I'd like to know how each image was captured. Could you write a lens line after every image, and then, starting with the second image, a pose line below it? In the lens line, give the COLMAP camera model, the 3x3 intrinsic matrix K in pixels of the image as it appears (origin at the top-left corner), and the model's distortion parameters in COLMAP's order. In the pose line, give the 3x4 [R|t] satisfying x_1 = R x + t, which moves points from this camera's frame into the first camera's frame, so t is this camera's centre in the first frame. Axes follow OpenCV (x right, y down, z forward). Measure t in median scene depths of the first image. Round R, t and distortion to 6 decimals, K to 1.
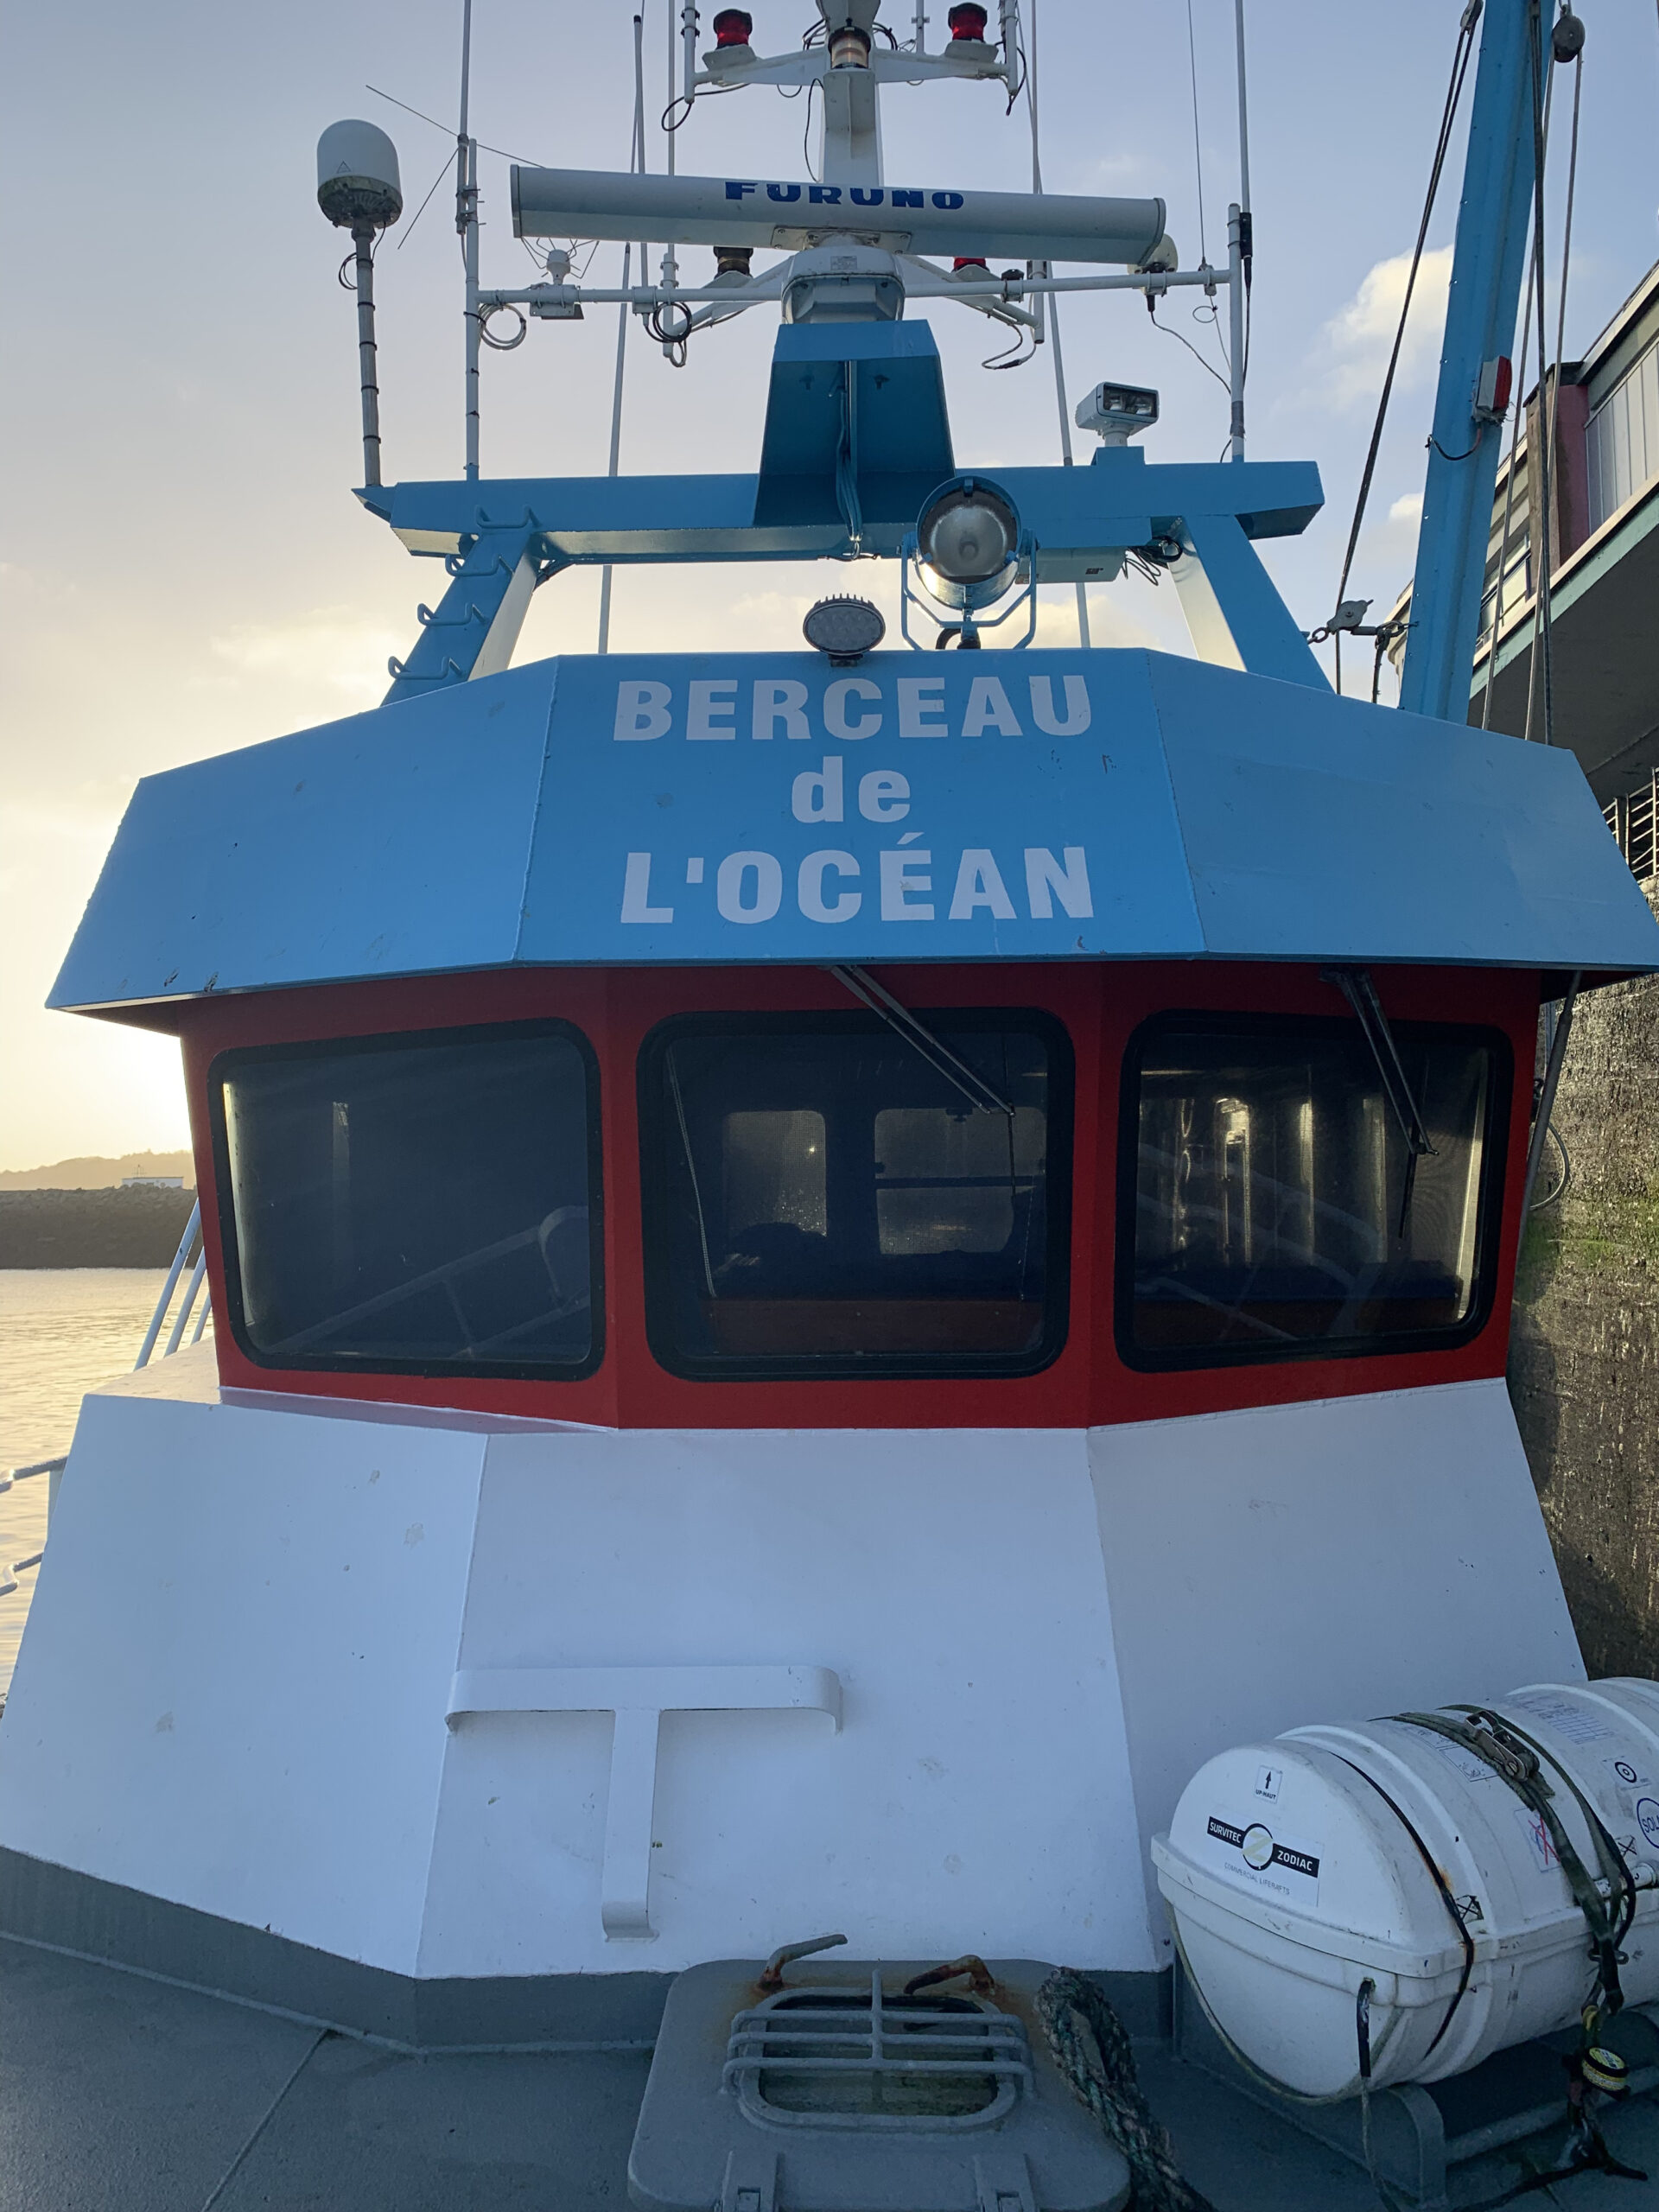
lens RADIAL K [[1708.2, 0, 829.5], [0, 1708.2, 1106.0], [0, 0, 1]] dist [0.004092, 0.008375]
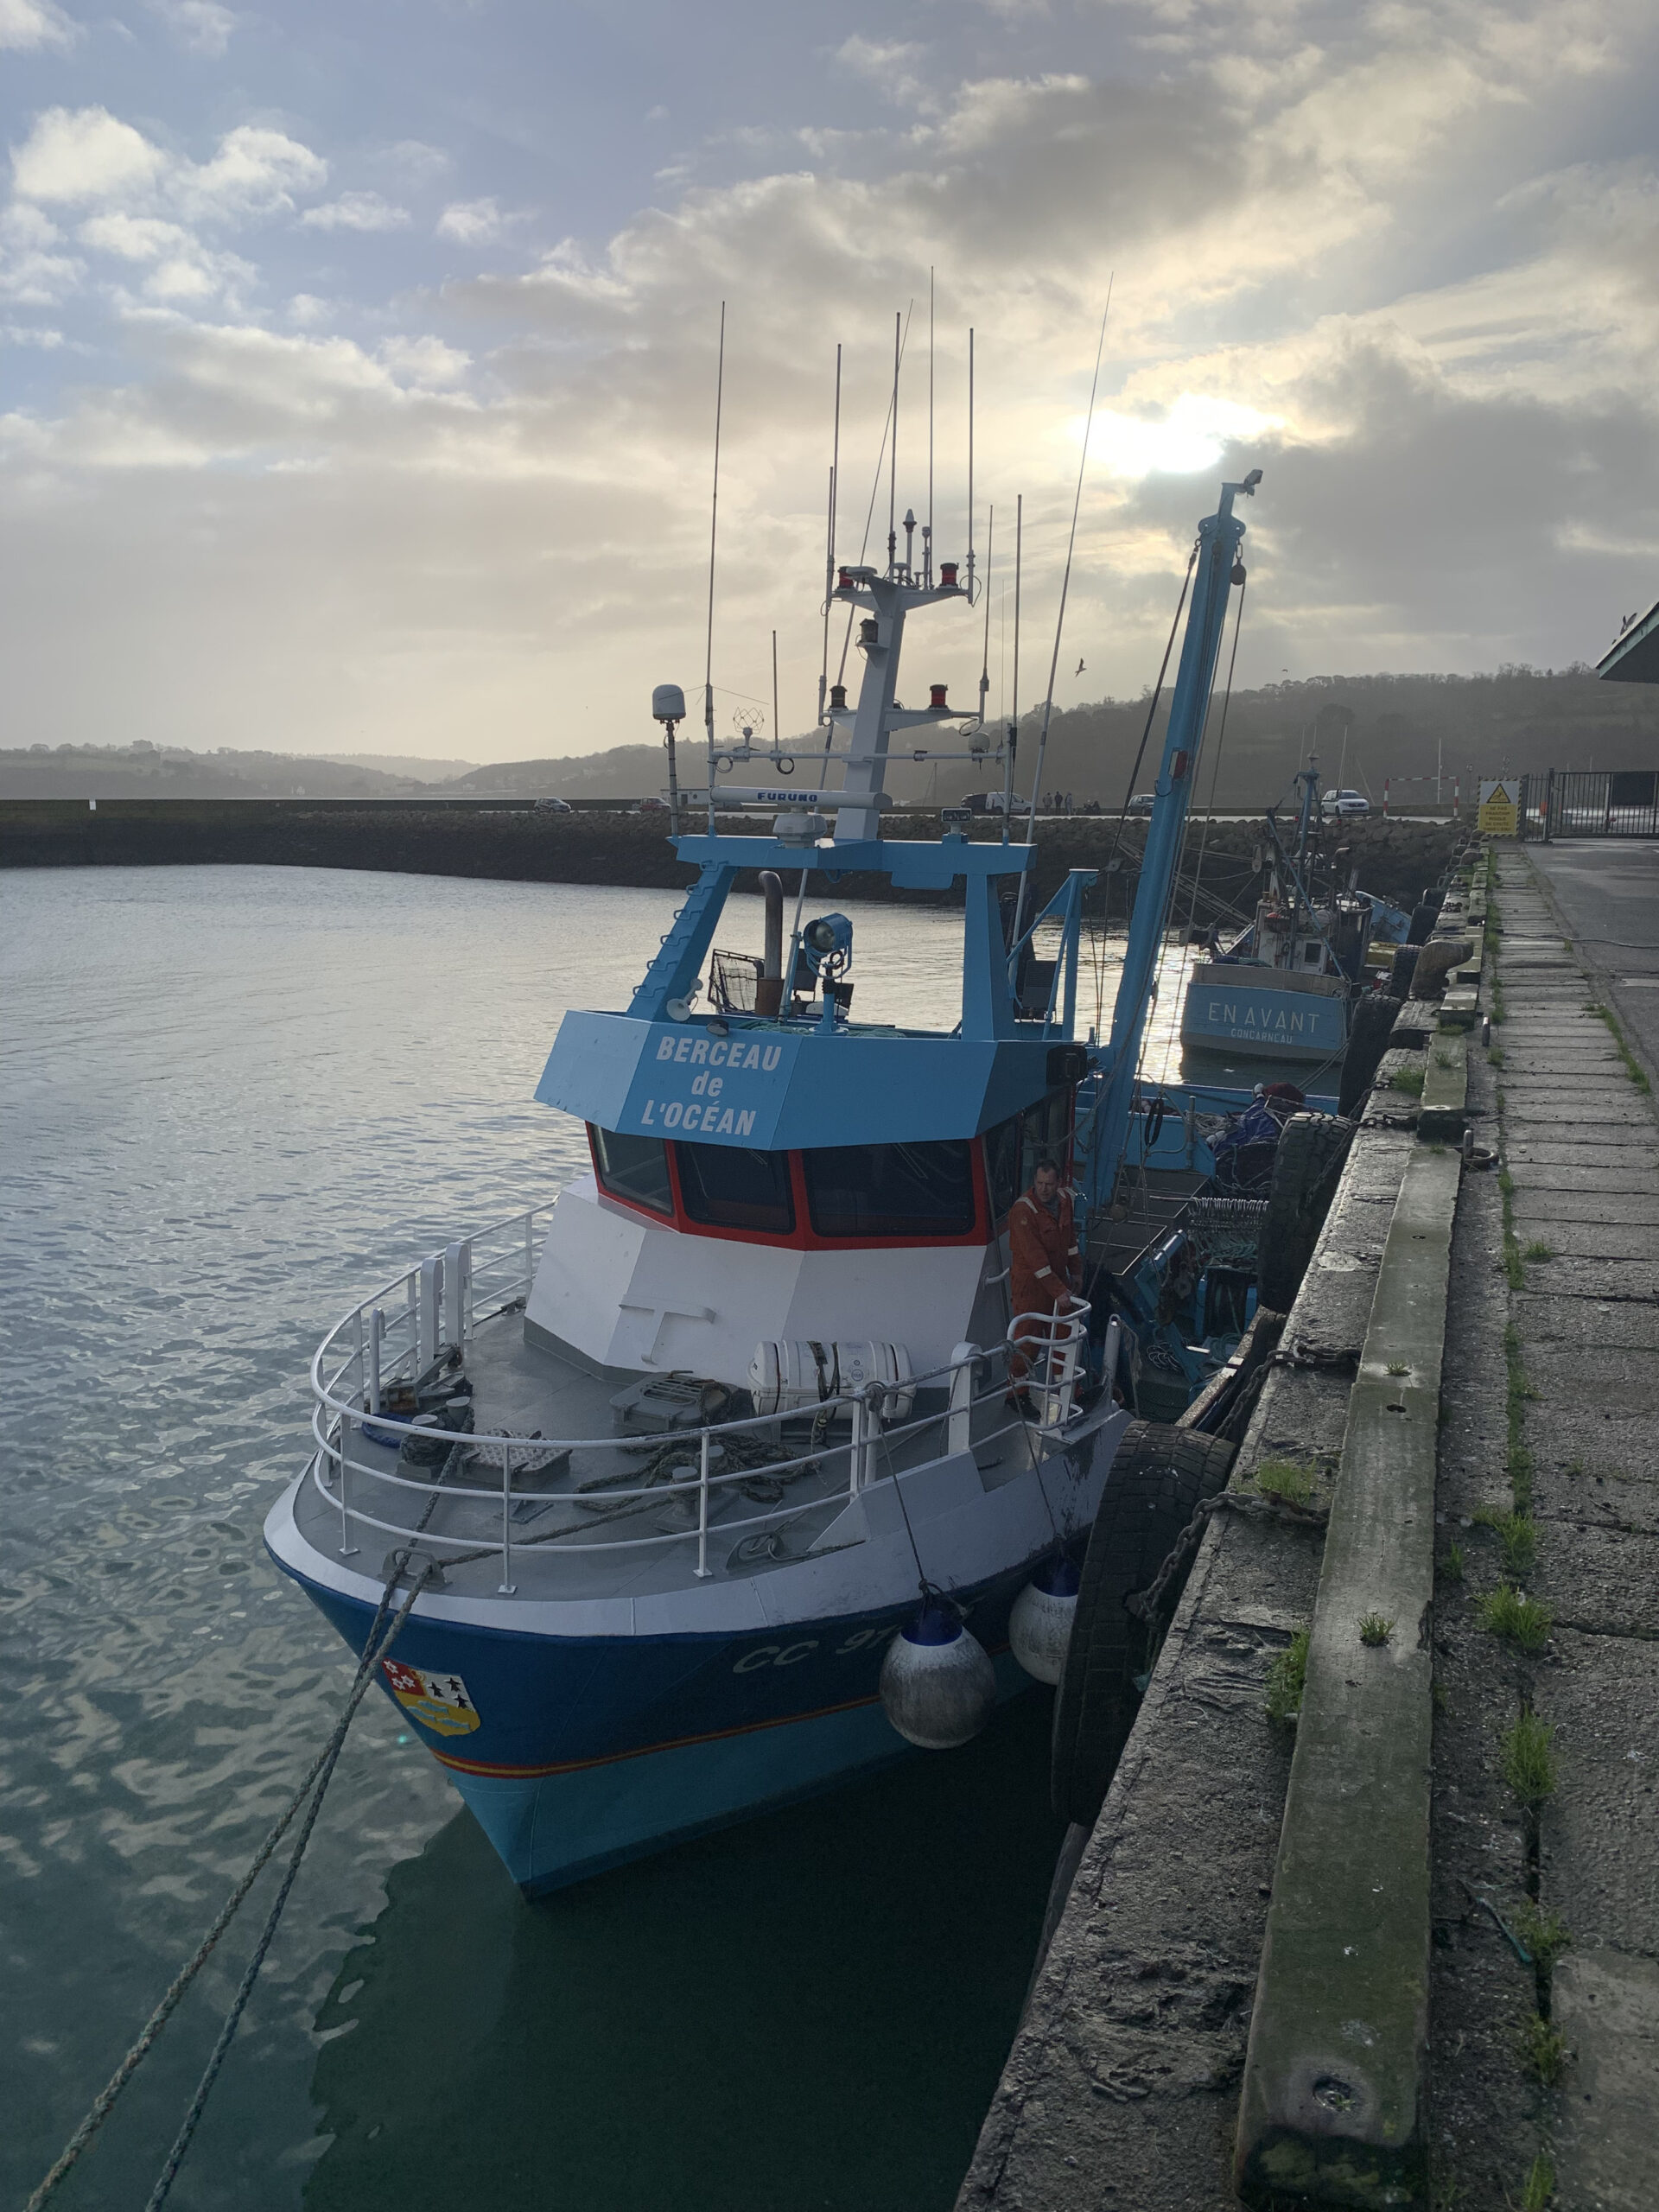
lens RADIAL K [[1708.2, 0, 829.5], [0, 1708.2, 1106.0], [0, 0, 1]] dist [0.004092, 0.008375]
pose [[0.924813, 0.104478, -0.365794, 1.907913], [-0.017084, 0.971984, 0.234424, -1.195564], [0.380038, -0.210549, 0.900689, -2.641923]]
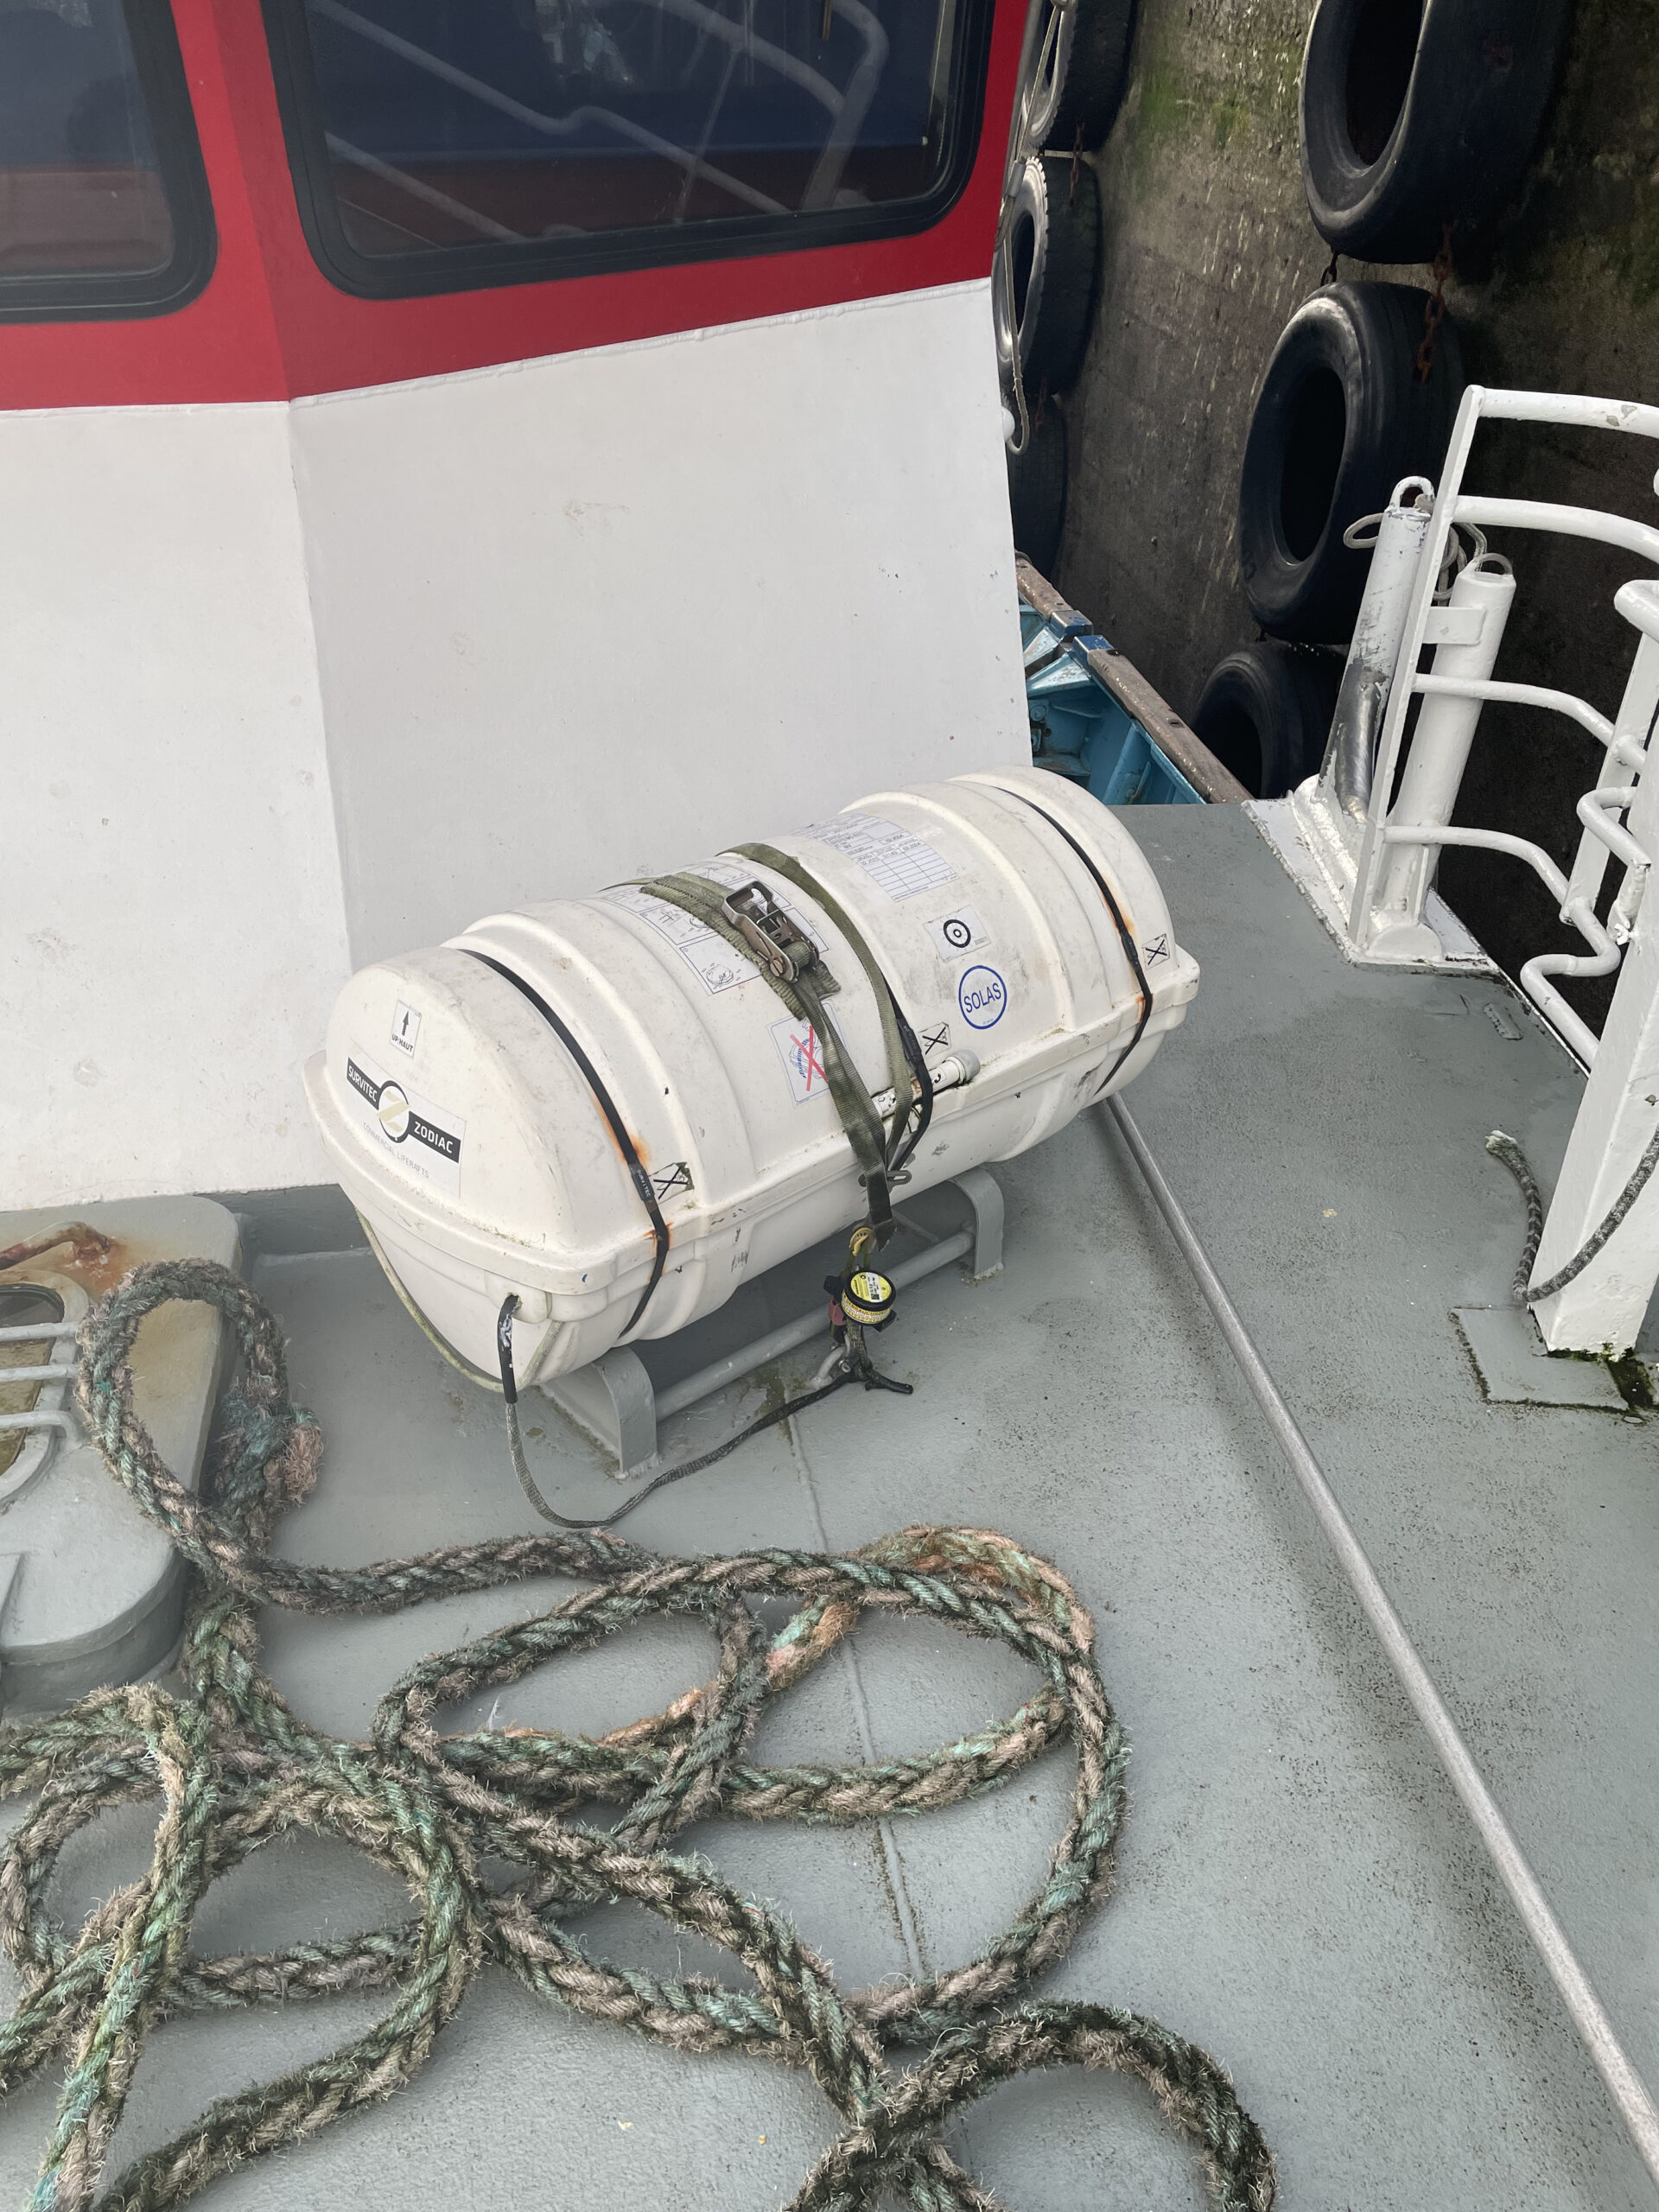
lens RADIAL K [[1662.3, 0, 844.2], [0, 1662.3, 1099.4], [0, 0, 1]] dist [0.104929, -0.138231]
pose [[0.983772, -0.094525, 0.152505, 0.318985], [-0.016384, 0.799095, 0.600981, 0.019989], [-0.178674, -0.593727, 0.784579, 0.430936]]
